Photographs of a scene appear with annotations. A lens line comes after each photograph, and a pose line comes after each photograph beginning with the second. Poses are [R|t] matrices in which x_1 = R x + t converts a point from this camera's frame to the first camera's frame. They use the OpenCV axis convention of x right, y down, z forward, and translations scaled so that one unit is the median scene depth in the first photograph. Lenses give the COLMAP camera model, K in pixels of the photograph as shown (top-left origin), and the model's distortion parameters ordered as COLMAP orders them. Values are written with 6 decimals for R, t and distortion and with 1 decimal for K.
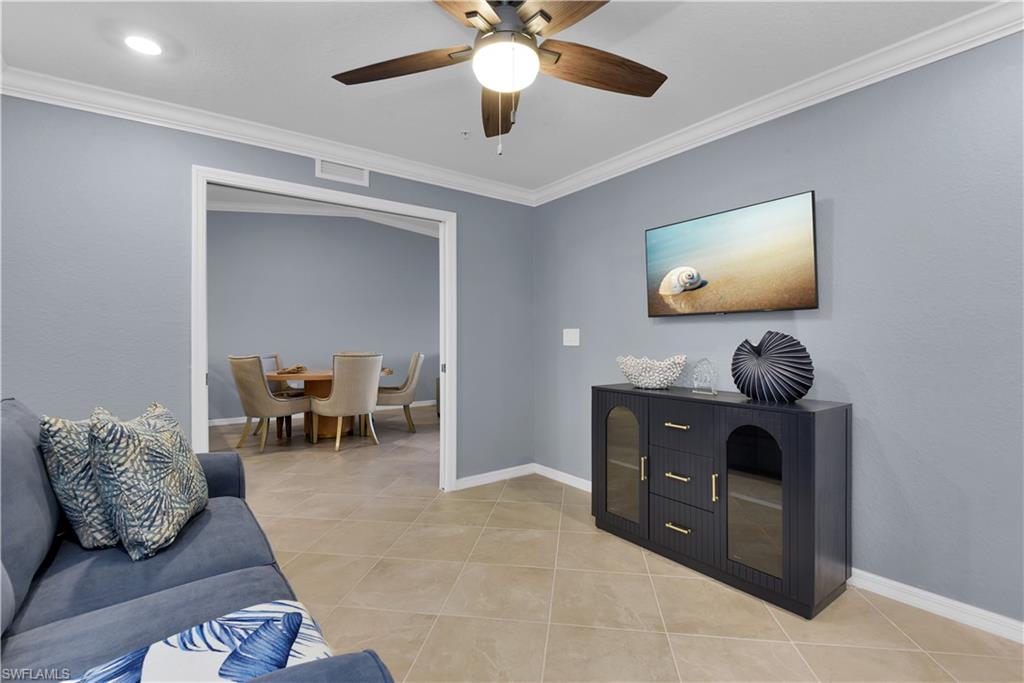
lens RADIAL K [[475.5, 0, 512.0], [0, 475.5, 341.5], [0, 0, 1]] dist [0.002722, 0.000034]
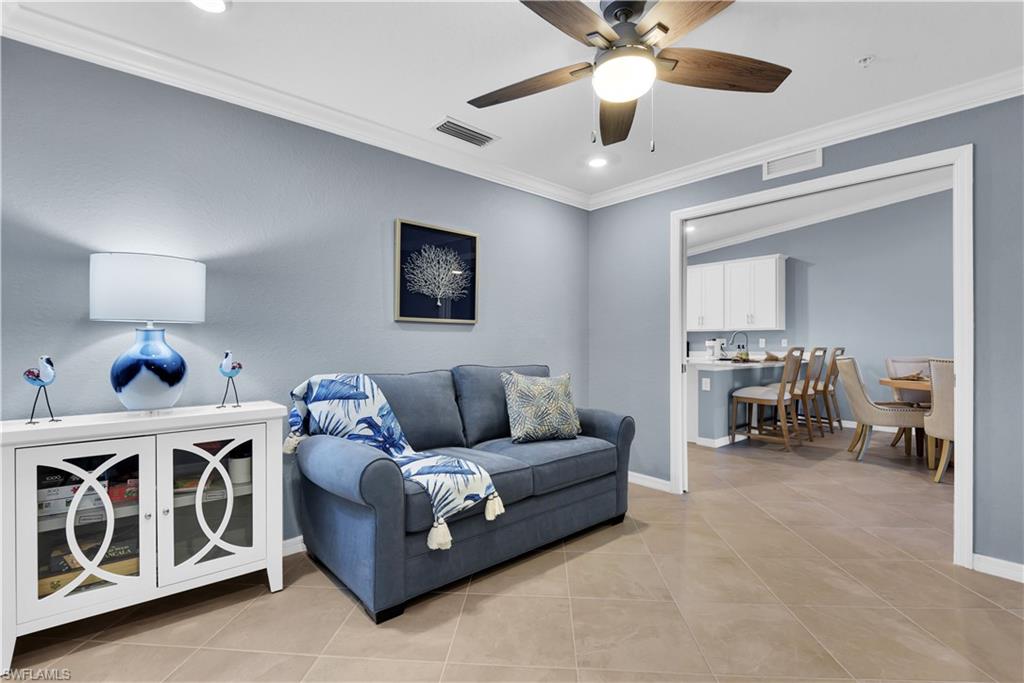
lens RADIAL K [[493.2, 0, 514.0], [0, 493.2, 341.2], [0, 0, 1]] dist [-0.028062, 0.000048]
pose [[0.034956, -0.004051, -0.999381, 0.607366], [-0.008419, 0.999955, -0.004347, 0.010619], [0.999353, 0.008566, 0.034921, 0.412411]]
